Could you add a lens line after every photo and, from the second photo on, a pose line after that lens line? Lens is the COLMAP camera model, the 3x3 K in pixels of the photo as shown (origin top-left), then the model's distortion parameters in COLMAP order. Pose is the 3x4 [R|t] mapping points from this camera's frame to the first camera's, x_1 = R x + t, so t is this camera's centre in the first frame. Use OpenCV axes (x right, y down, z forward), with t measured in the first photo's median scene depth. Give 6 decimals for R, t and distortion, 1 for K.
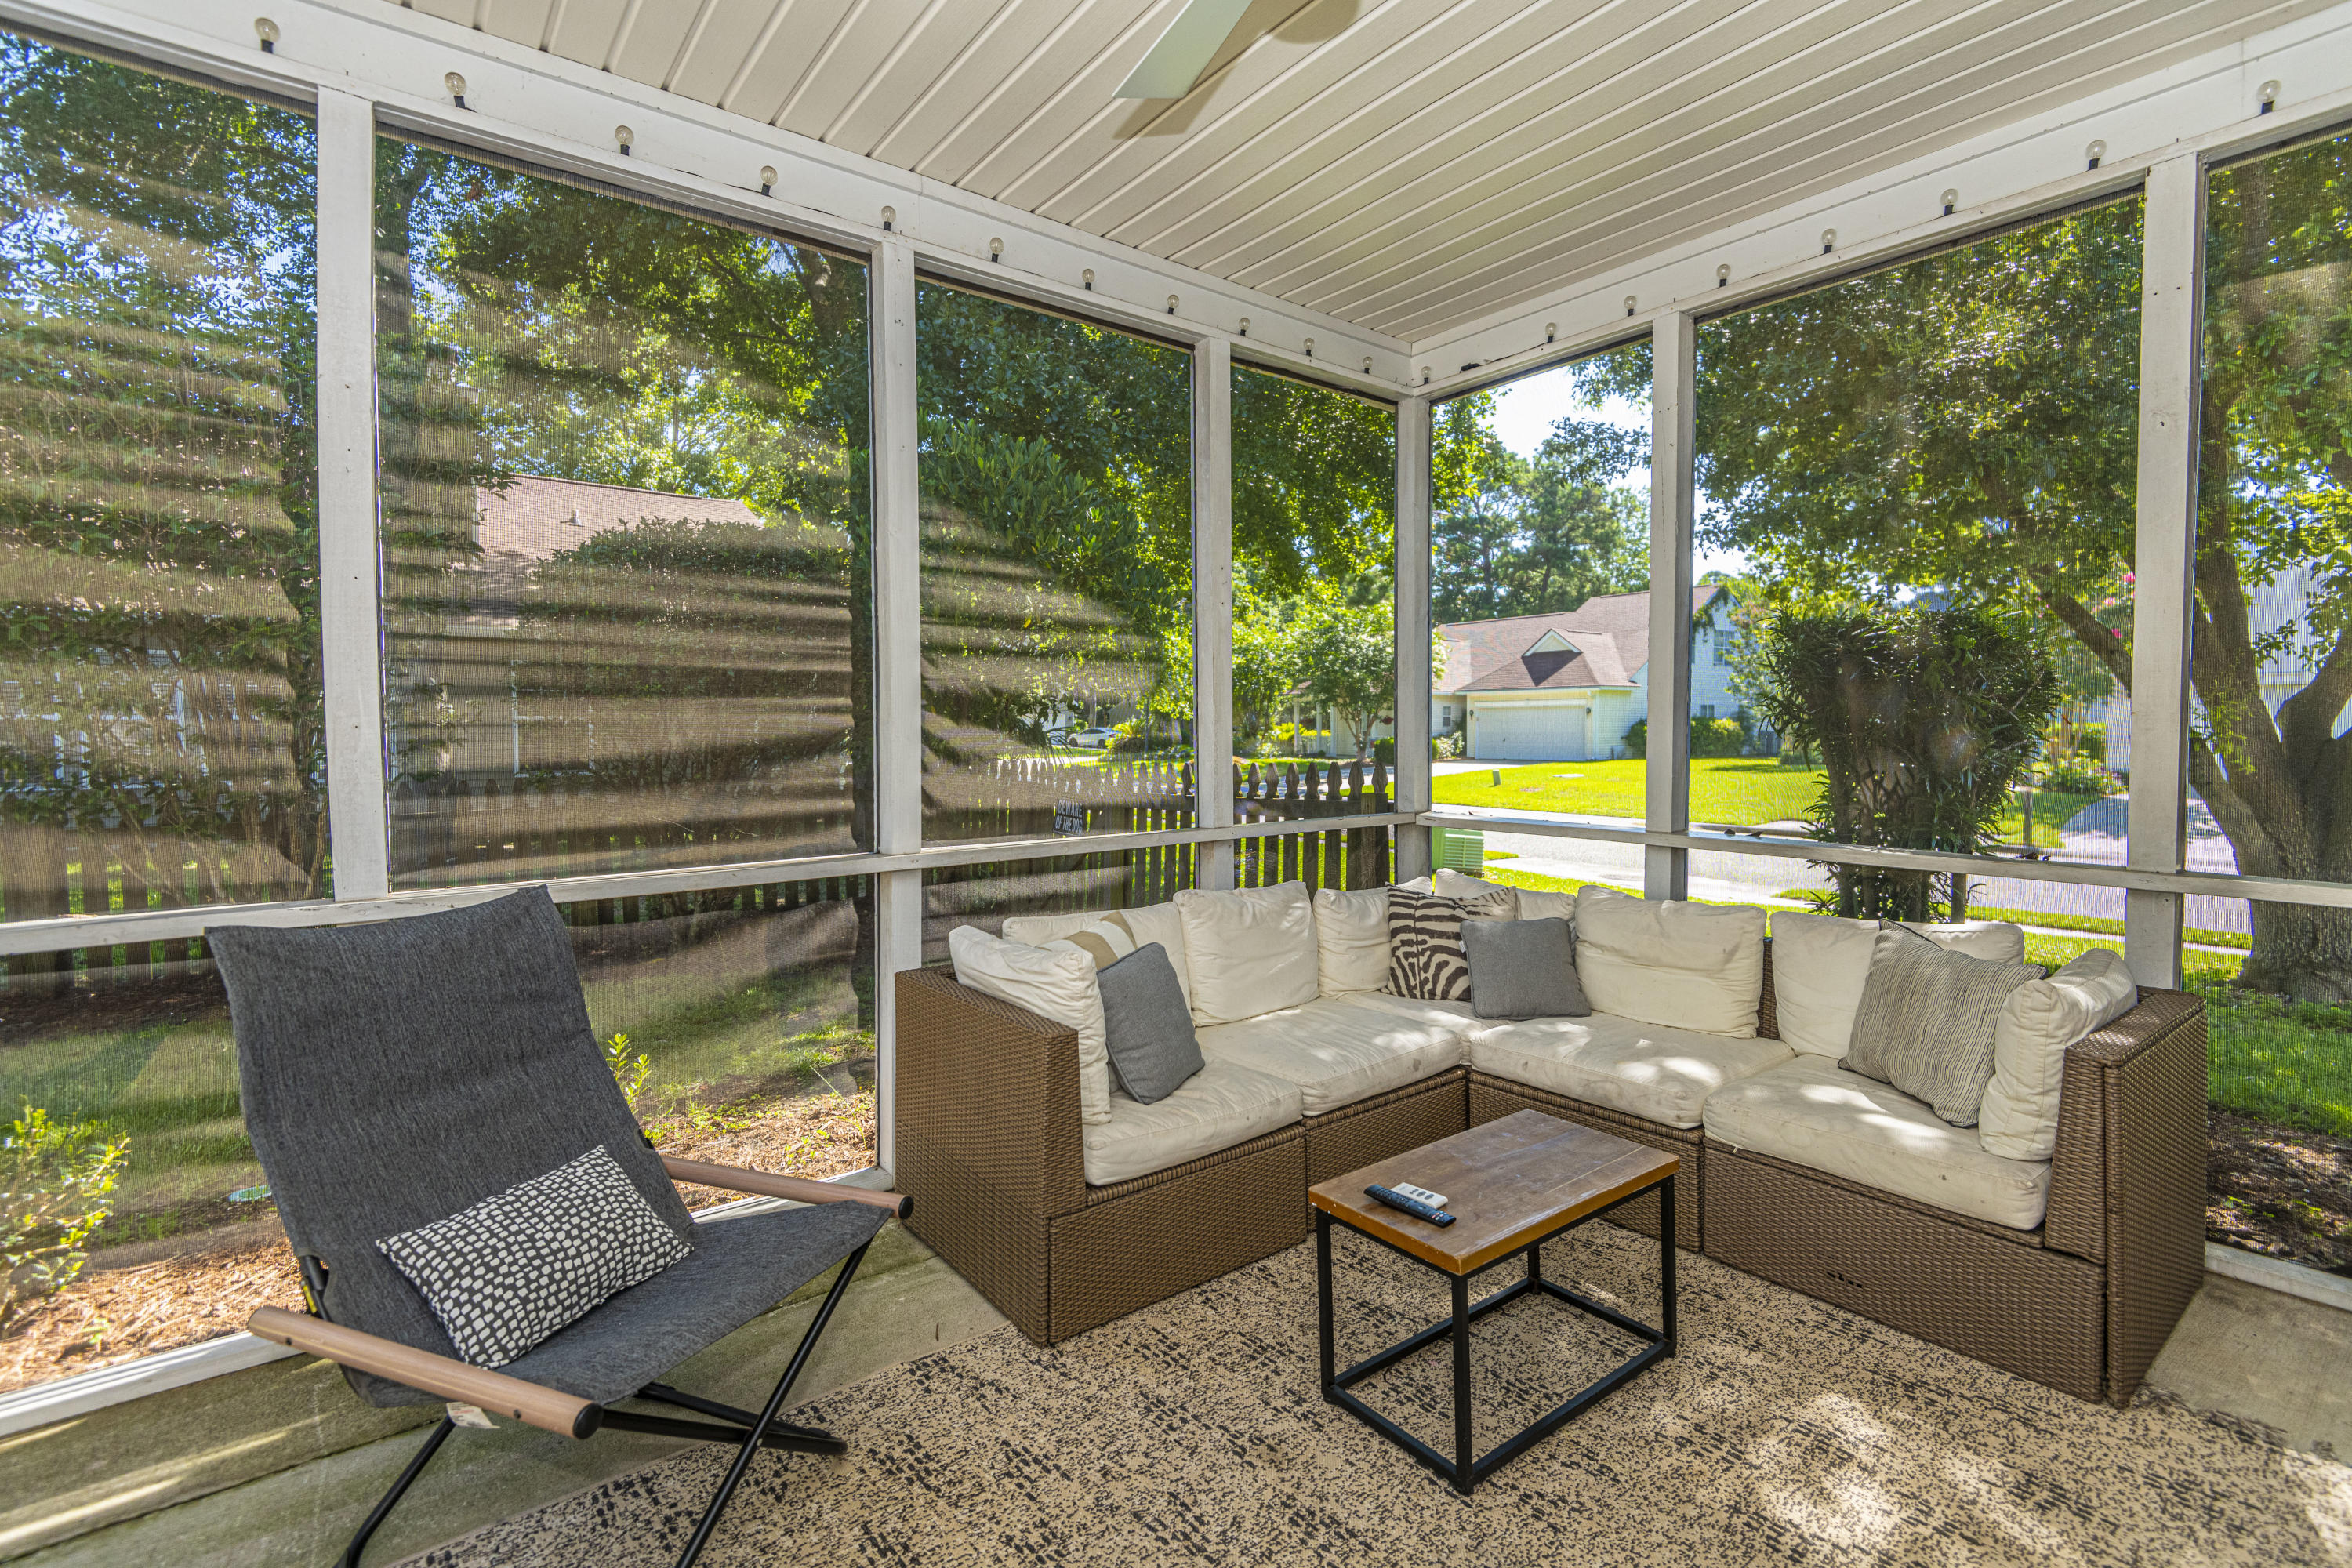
lens RADIAL K [[1052.8, 0, 1182.5], [0, 1052.8, 763.9], [0, 0, 1]] dist [0.042001, -0.030135]
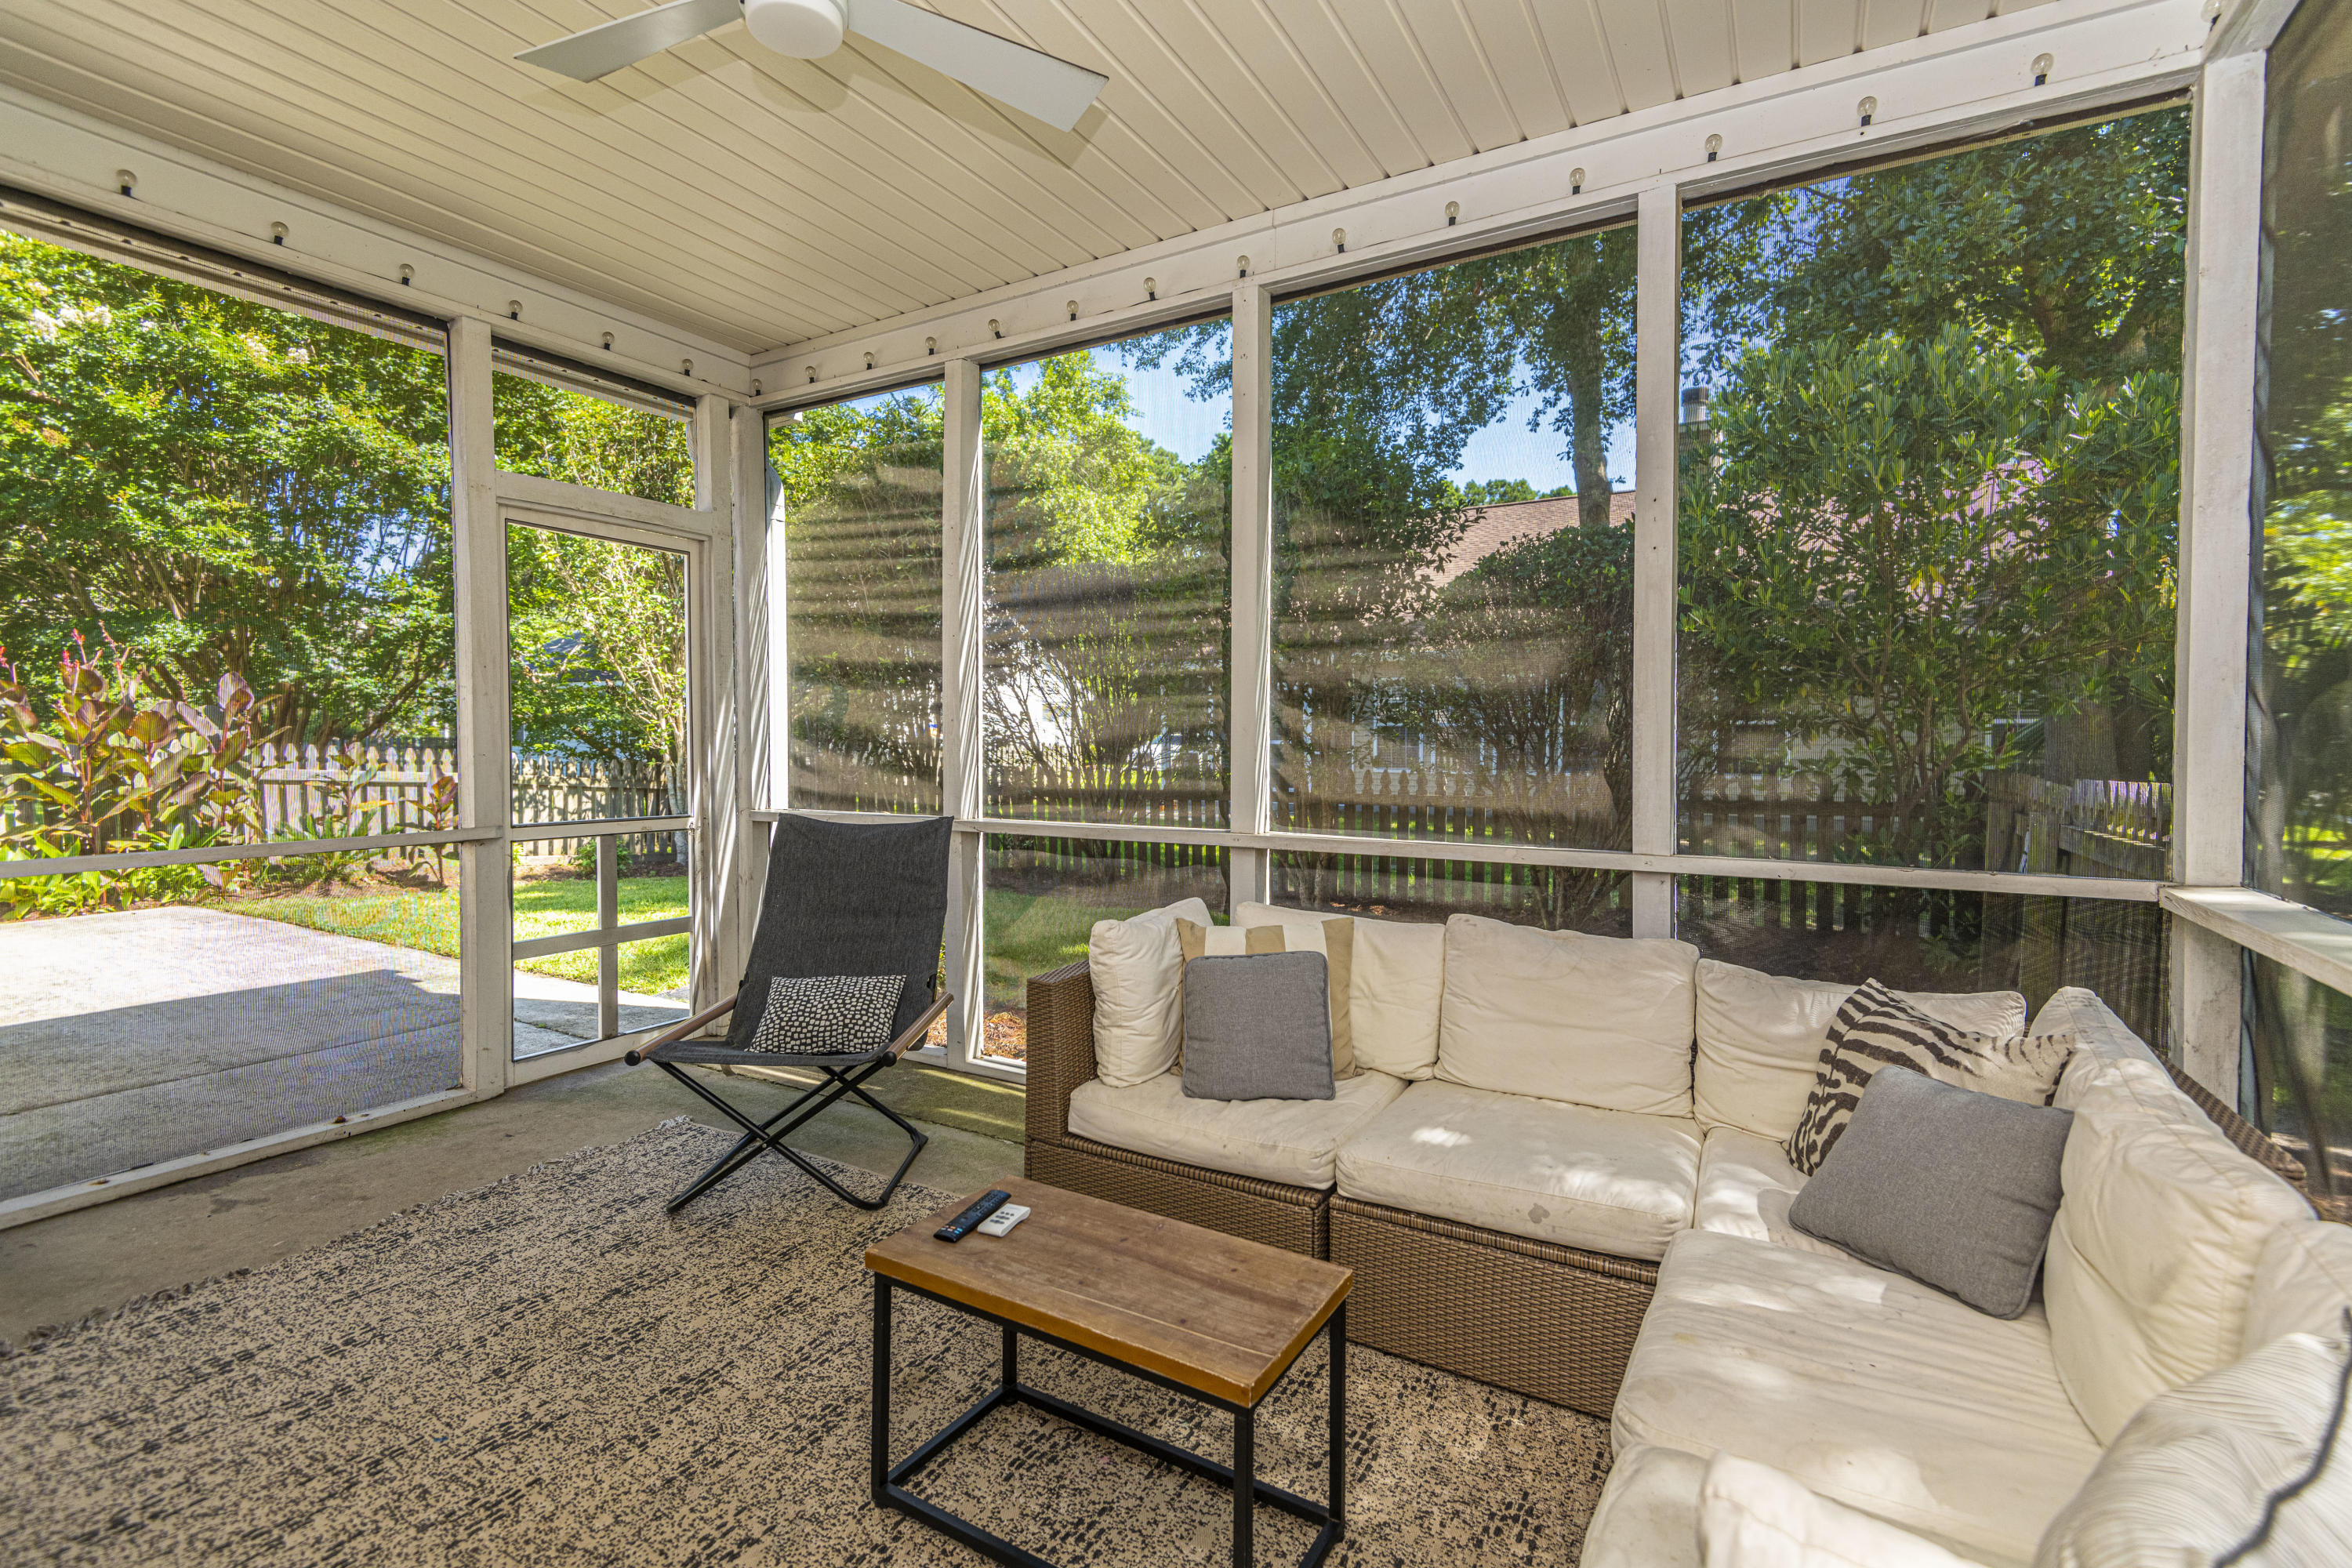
lens RADIAL K [[1052.8, 0, 1182.5], [0, 1052.8, 763.9], [0, 0, 1]] dist [0.042001, -0.030135]
pose [[0.377011, 0.030868, -0.925694, 0.707901], [-0.037509, 0.999133, 0.018040, -0.004147], [0.925449, 0.027921, 0.377842, 0.497508]]
